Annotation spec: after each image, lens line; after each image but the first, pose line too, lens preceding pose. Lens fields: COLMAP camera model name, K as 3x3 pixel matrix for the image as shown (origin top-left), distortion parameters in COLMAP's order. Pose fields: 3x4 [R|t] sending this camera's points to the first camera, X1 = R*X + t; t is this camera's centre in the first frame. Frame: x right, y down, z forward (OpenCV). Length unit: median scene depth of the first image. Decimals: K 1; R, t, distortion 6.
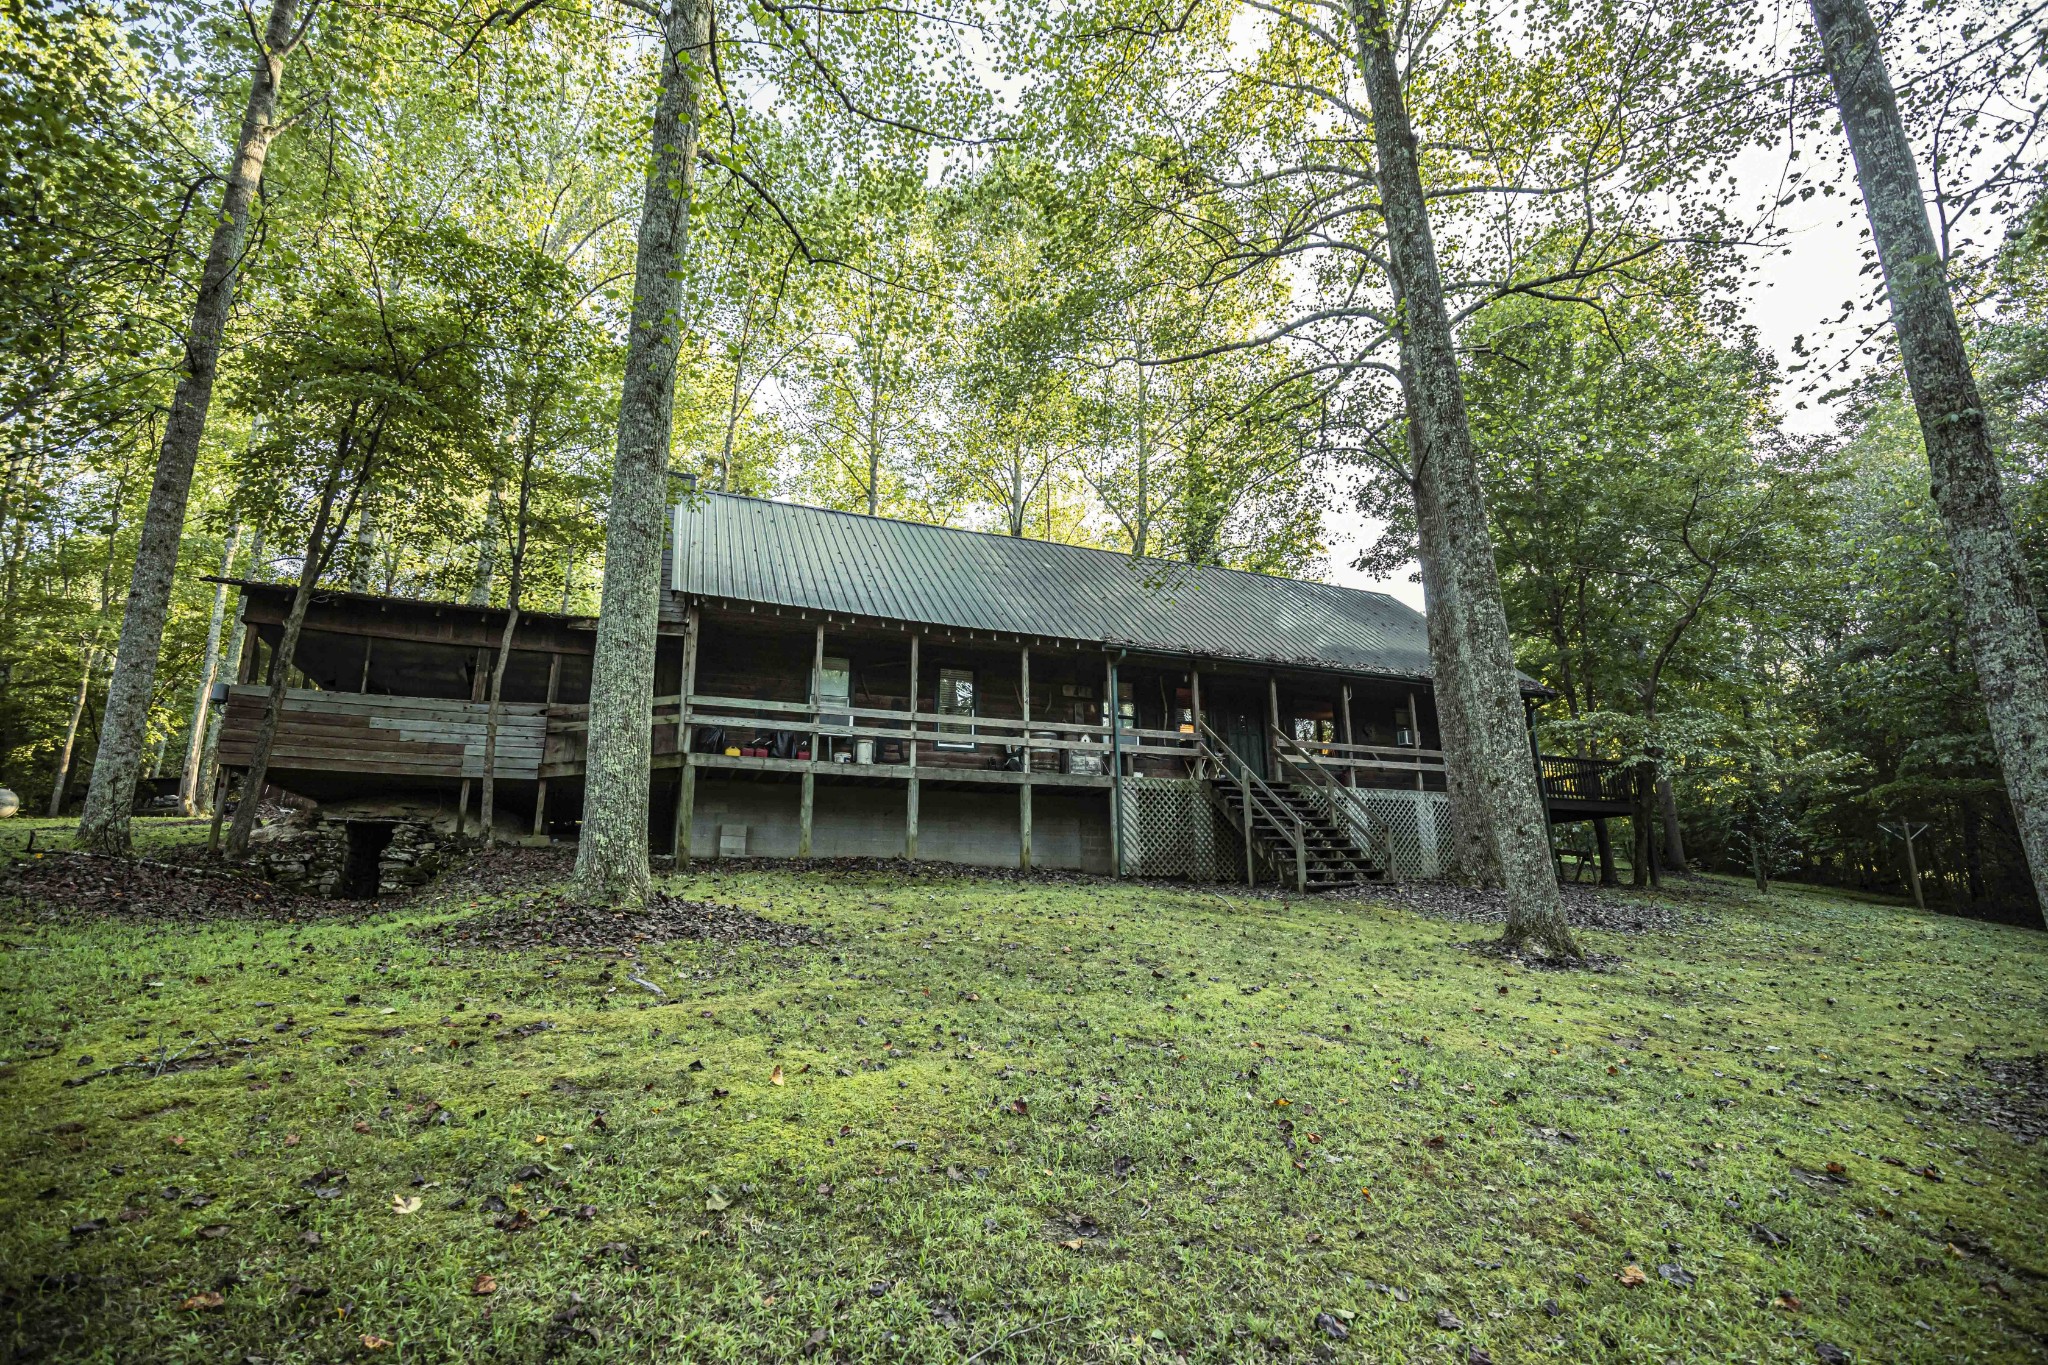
lens RADIAL K [[935.6, 0, 1039.9], [0, 935.6, 696.9], [0, 0, 1]] dist [-0.037840, 0.008088]
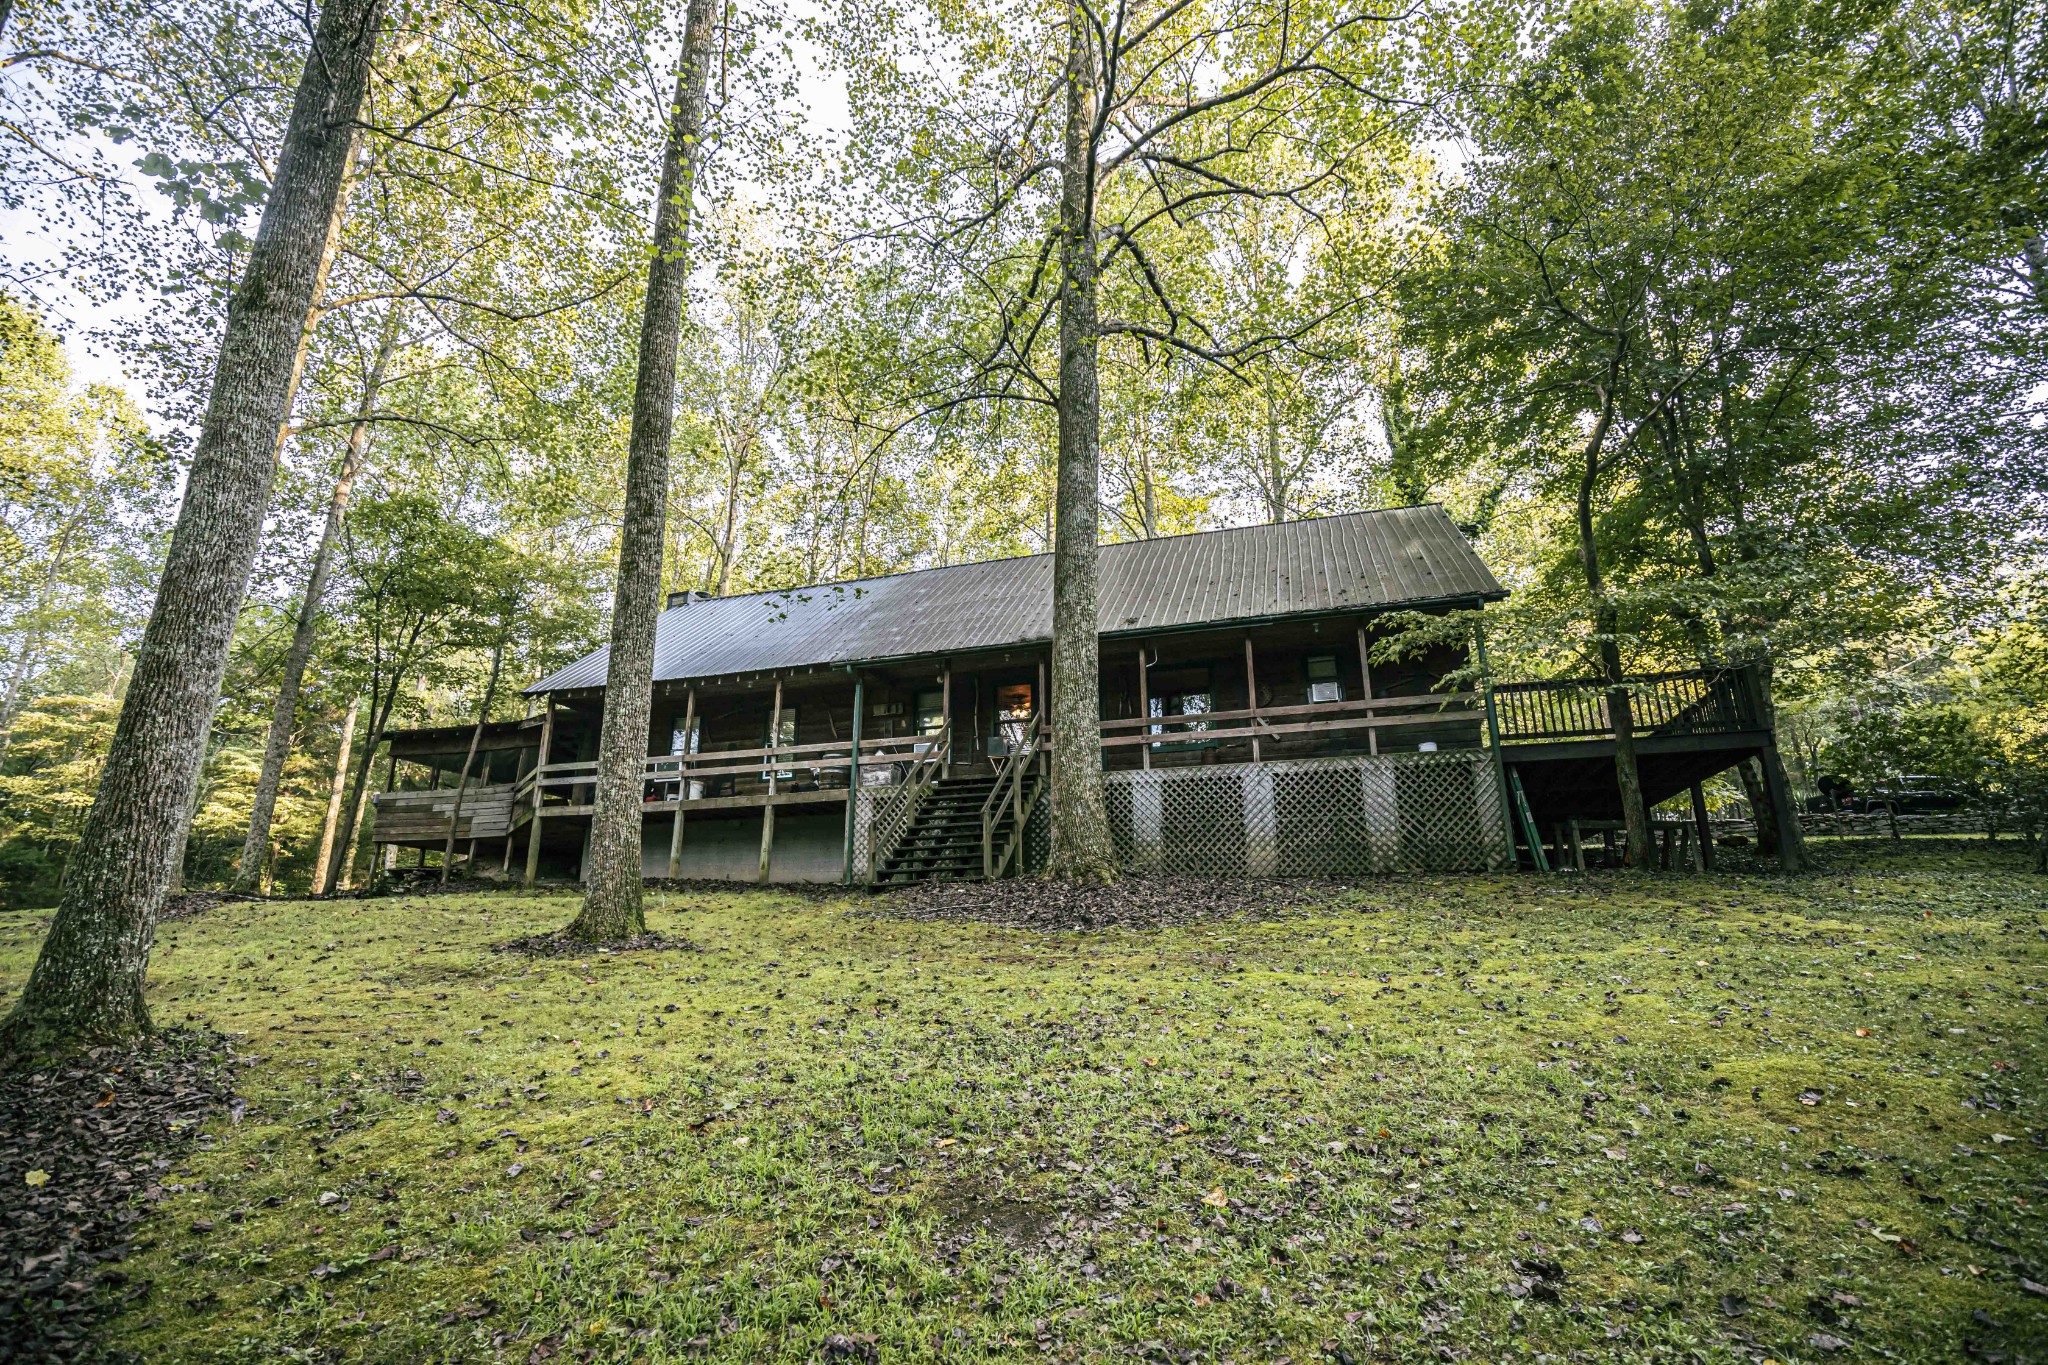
lens RADIAL K [[935.6, 0, 1039.9], [0, 935.6, 696.9], [0, 0, 1]] dist [-0.037840, 0.008088]
pose [[0.757299, -0.155790, -0.634215, 0.912681], [0.153475, 0.986387, -0.059037, 0.077909], [0.634779, -0.052627, 0.770900, 0.343978]]
